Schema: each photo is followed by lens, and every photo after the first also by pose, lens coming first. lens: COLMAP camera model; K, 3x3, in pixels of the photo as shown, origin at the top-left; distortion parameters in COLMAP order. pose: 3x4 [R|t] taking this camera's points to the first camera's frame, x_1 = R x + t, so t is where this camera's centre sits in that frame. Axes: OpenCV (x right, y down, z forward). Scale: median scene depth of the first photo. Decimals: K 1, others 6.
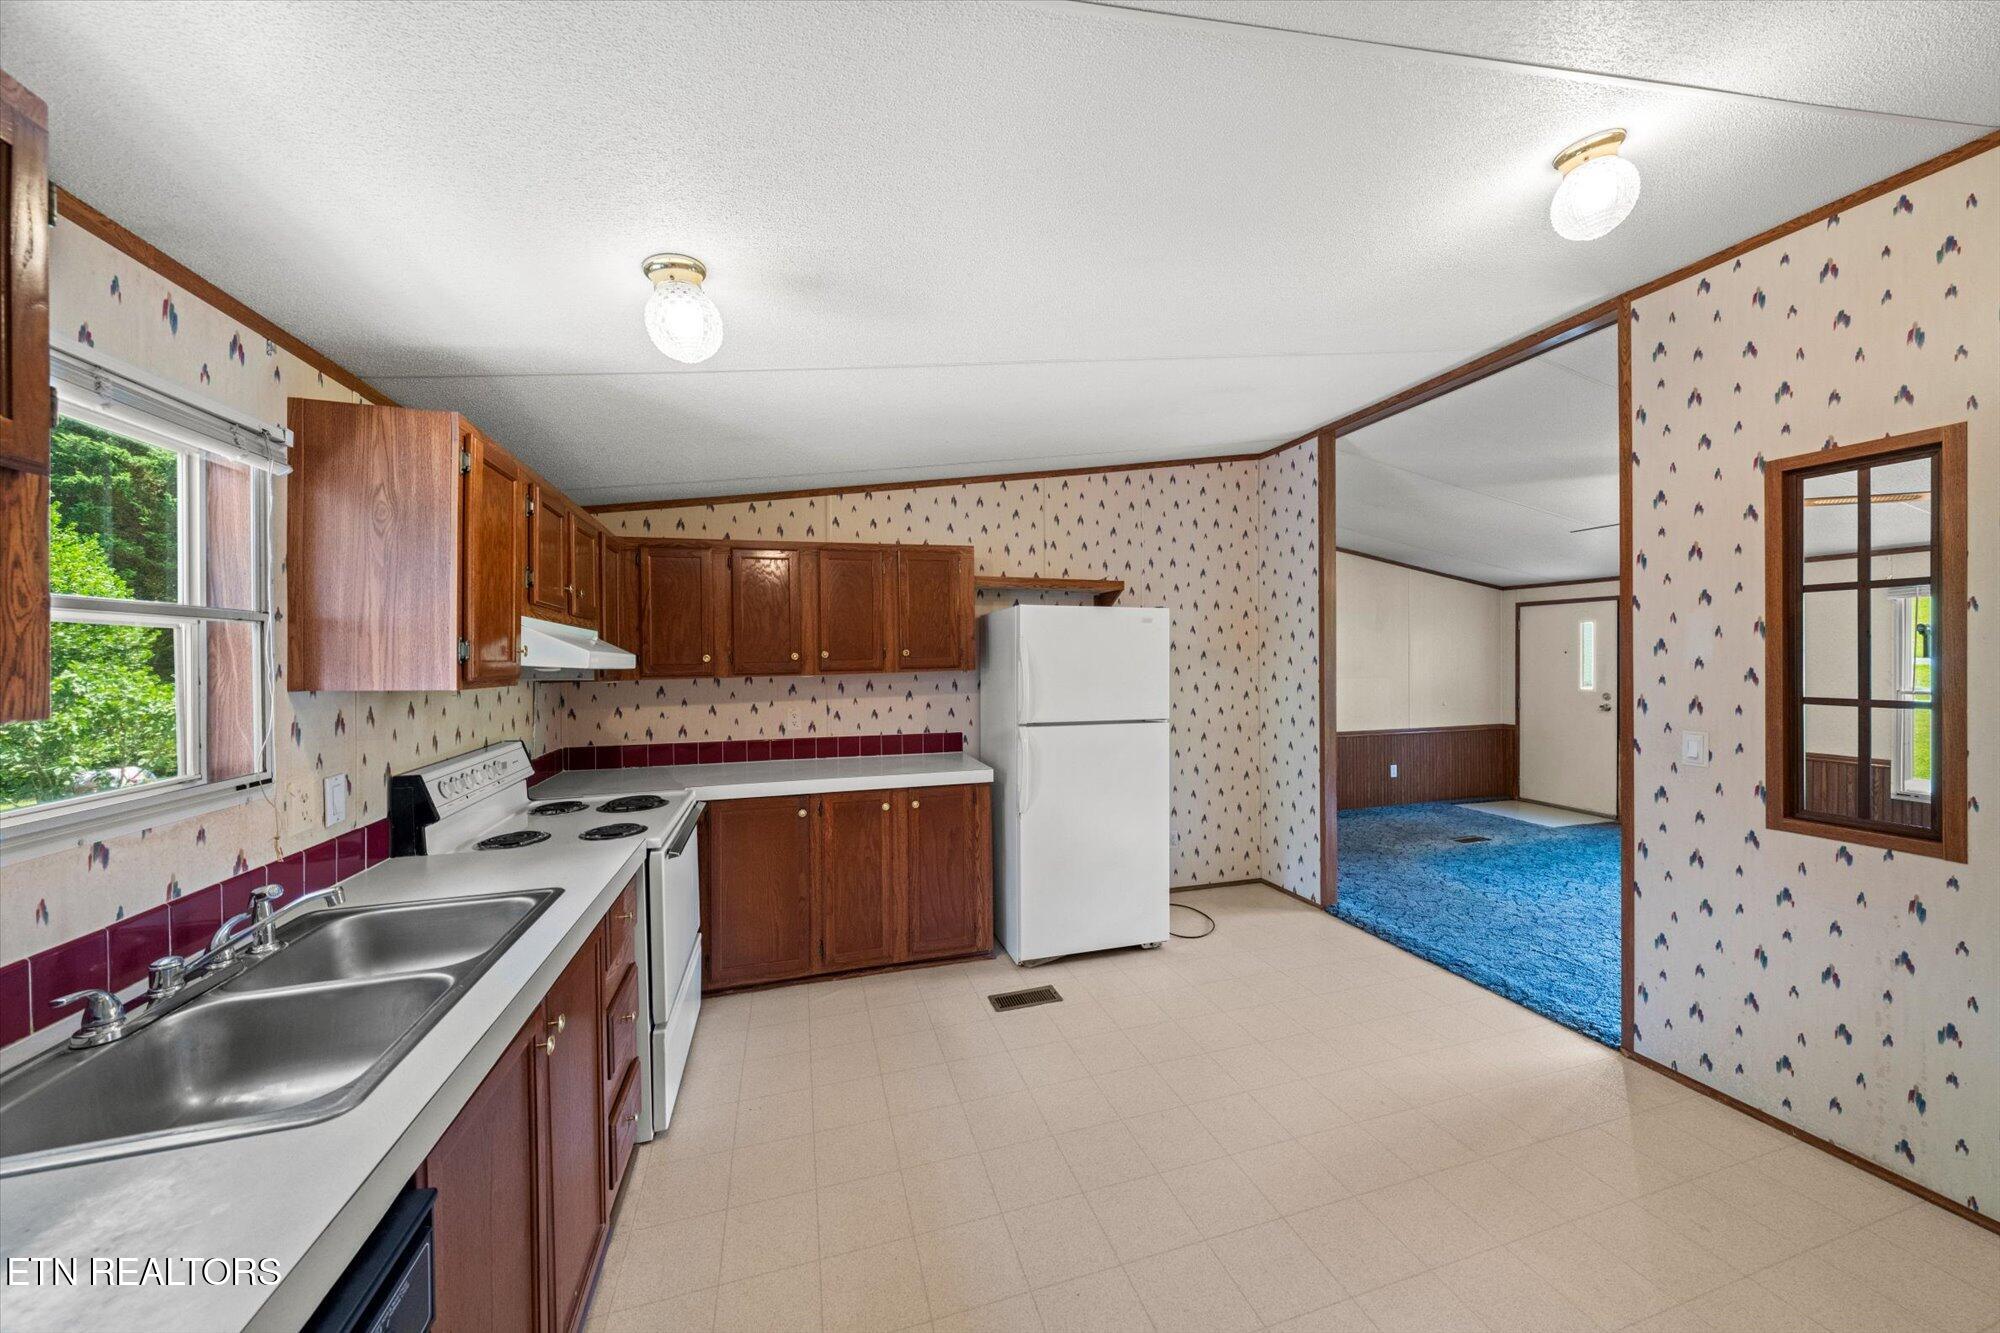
lens RADIAL K [[682.8, 0, 1000.0], [0, 682.8, 666.5], [0, 0, 1]] dist [0.000578, 0.000059]
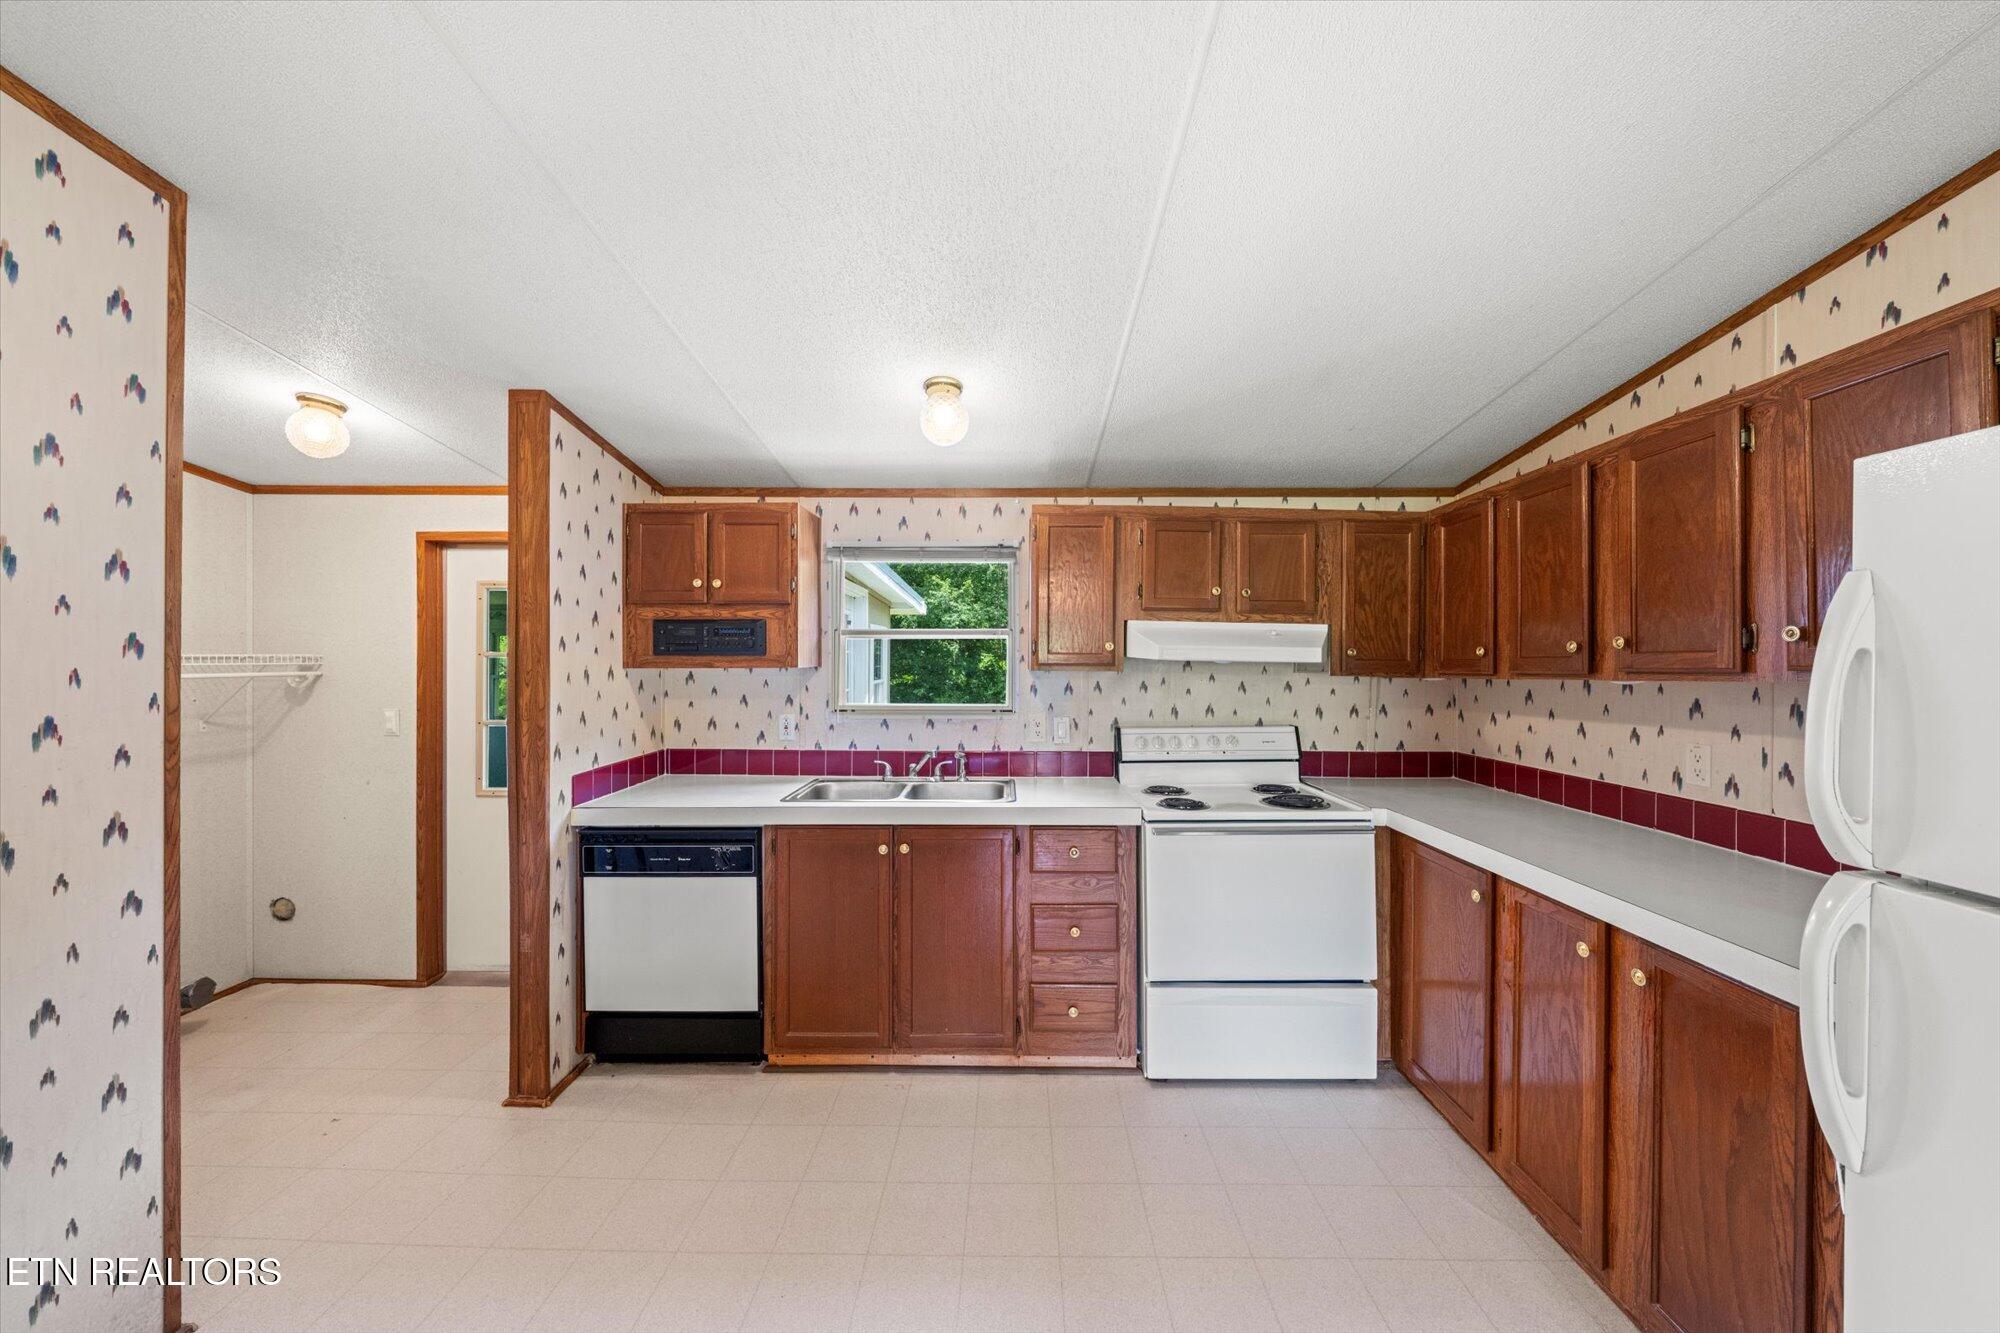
lens RADIAL K [[682.8, 0, 1000.0], [0, 682.8, 666.5], [0, 0, 1]] dist [0.000578, 0.000059]
pose [[-0.302559, 0.012205, -0.953053, 0.369943], [-0.013096, 0.999770, 0.016961, -0.001297], [0.953041, 0.017613, -0.302329, 0.640039]]
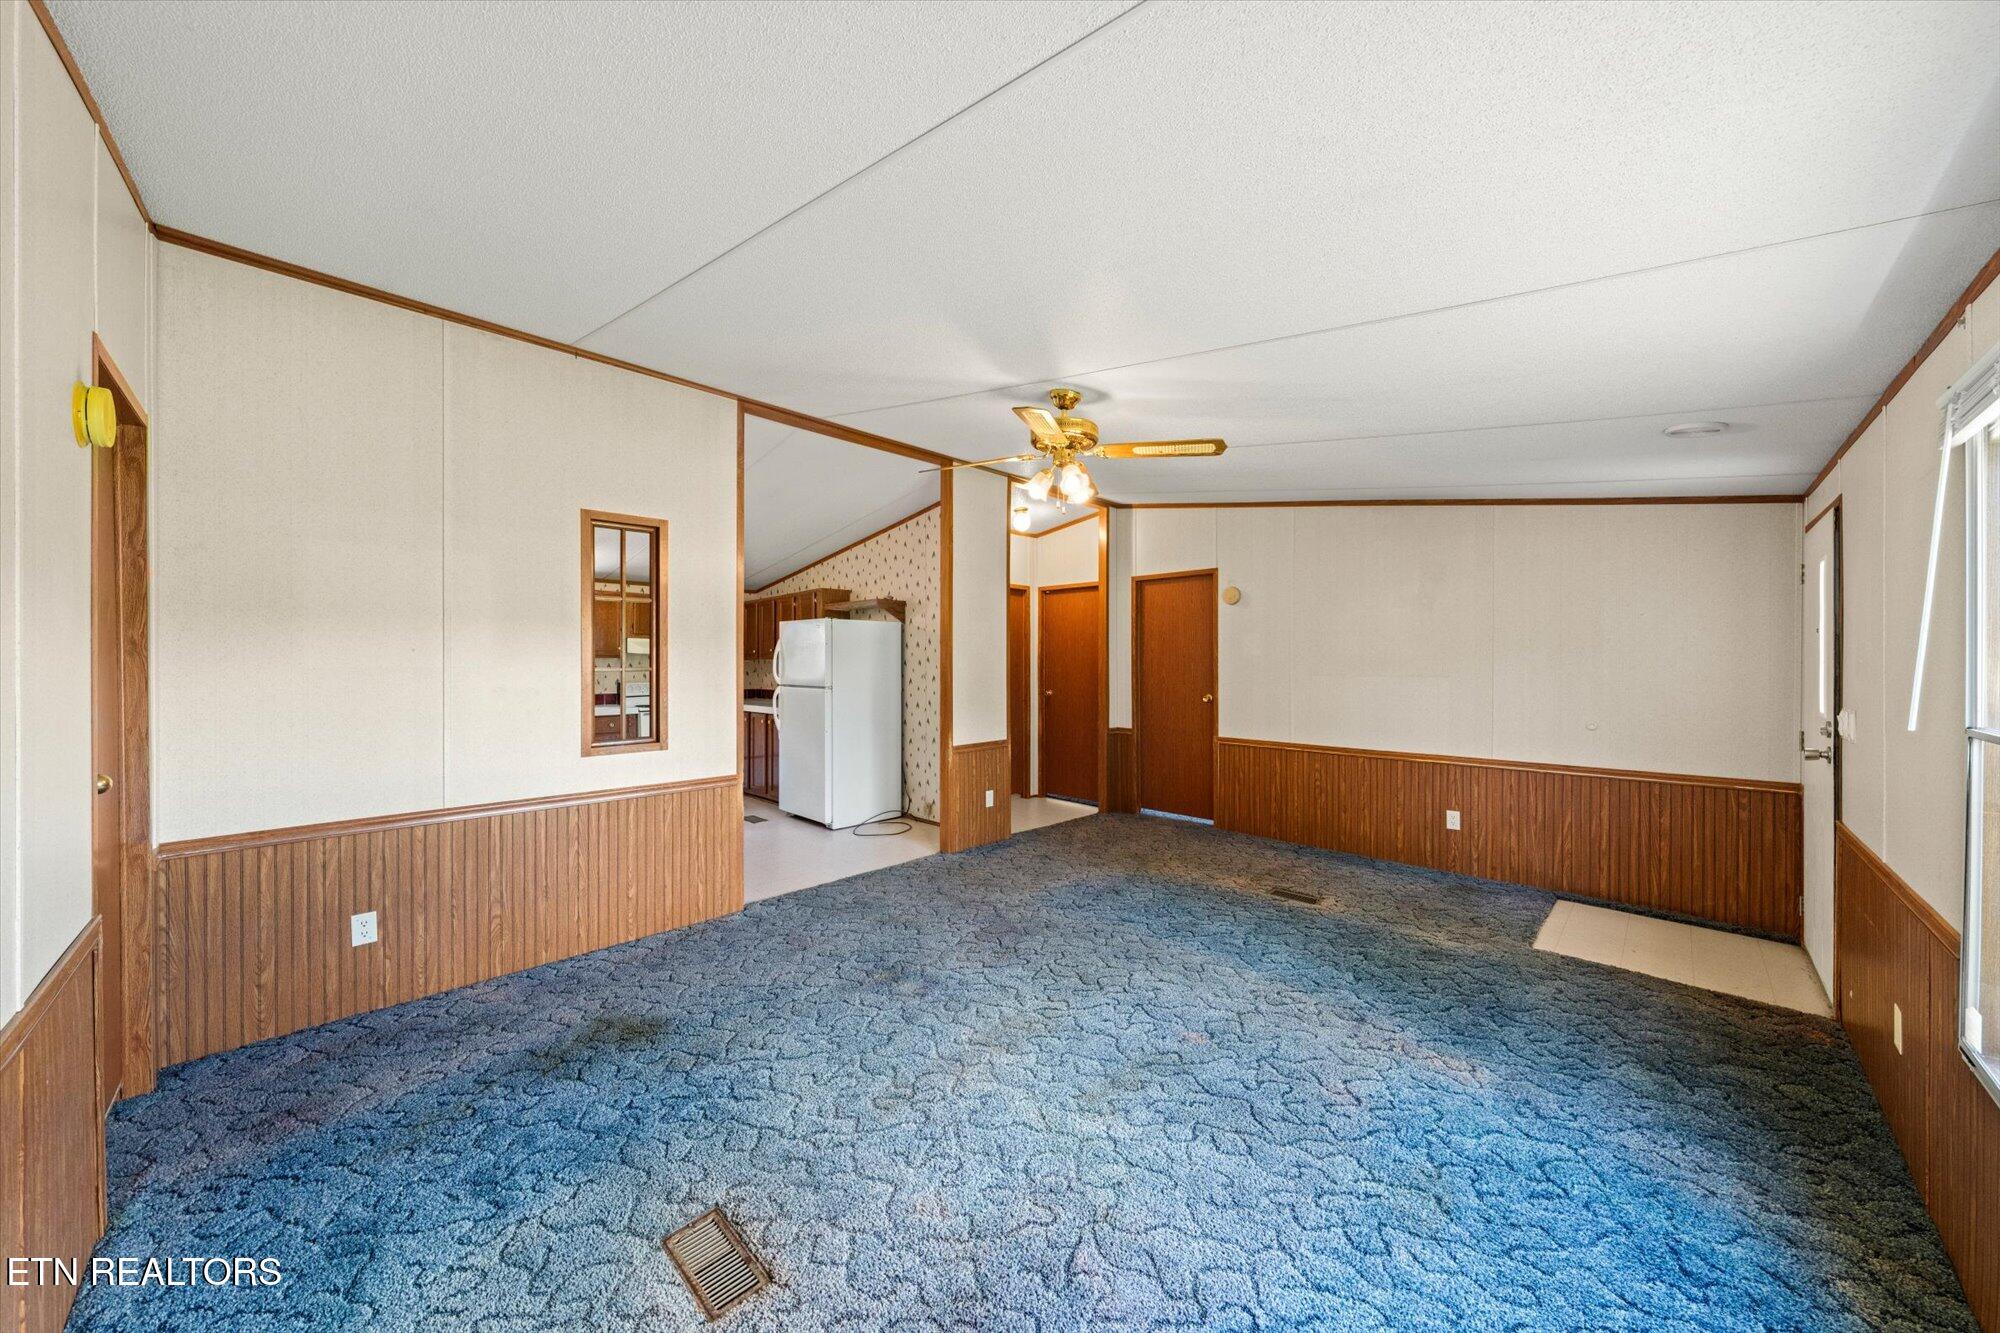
lens RADIAL K [[682.8, 0, 1000.0], [0, 682.8, 666.5], [0, 0, 1]] dist [0.000578, 0.000059]
pose [[0.477214, 0.010935, -0.878719, 1.731331], [-0.014130, 0.999889, 0.004768, 0.014781], [0.878674, 0.010141, 0.477315, 0.550650]]
